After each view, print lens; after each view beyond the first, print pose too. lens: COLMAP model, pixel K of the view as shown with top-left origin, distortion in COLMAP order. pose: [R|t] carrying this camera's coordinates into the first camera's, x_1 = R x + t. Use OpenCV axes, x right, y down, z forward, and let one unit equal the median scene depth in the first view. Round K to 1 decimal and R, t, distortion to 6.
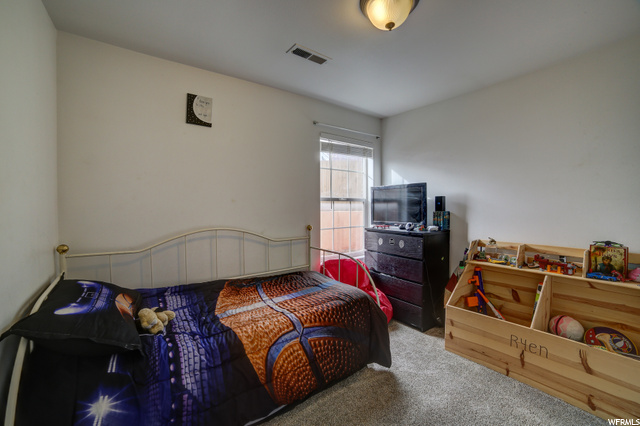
lens RADIAL K [[260.7, 0, 318.1], [0, 260.7, 211.0], [0, 0, 1]] dist [-0.115830, 0.038970]
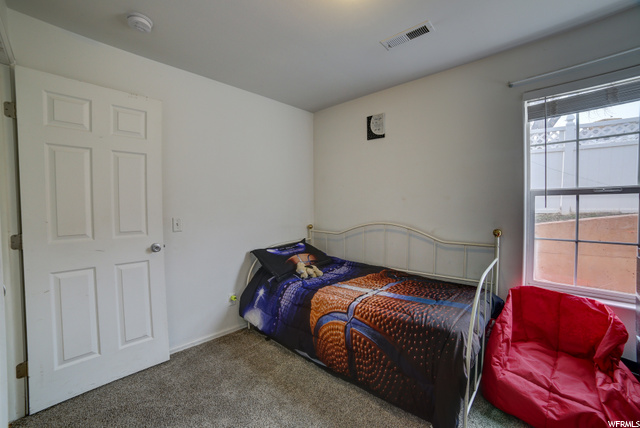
lens RADIAL K [[260.7, 0, 318.1], [0, 260.7, 212.0], [0, 0, 1]] dist [-0.115830, 0.038970]
pose [[0.182021, 0.026357, -0.982941, 0.852101], [-0.007272, 0.999649, 0.025459, -0.012718], [0.983268, 0.002514, 0.182149, 0.572244]]
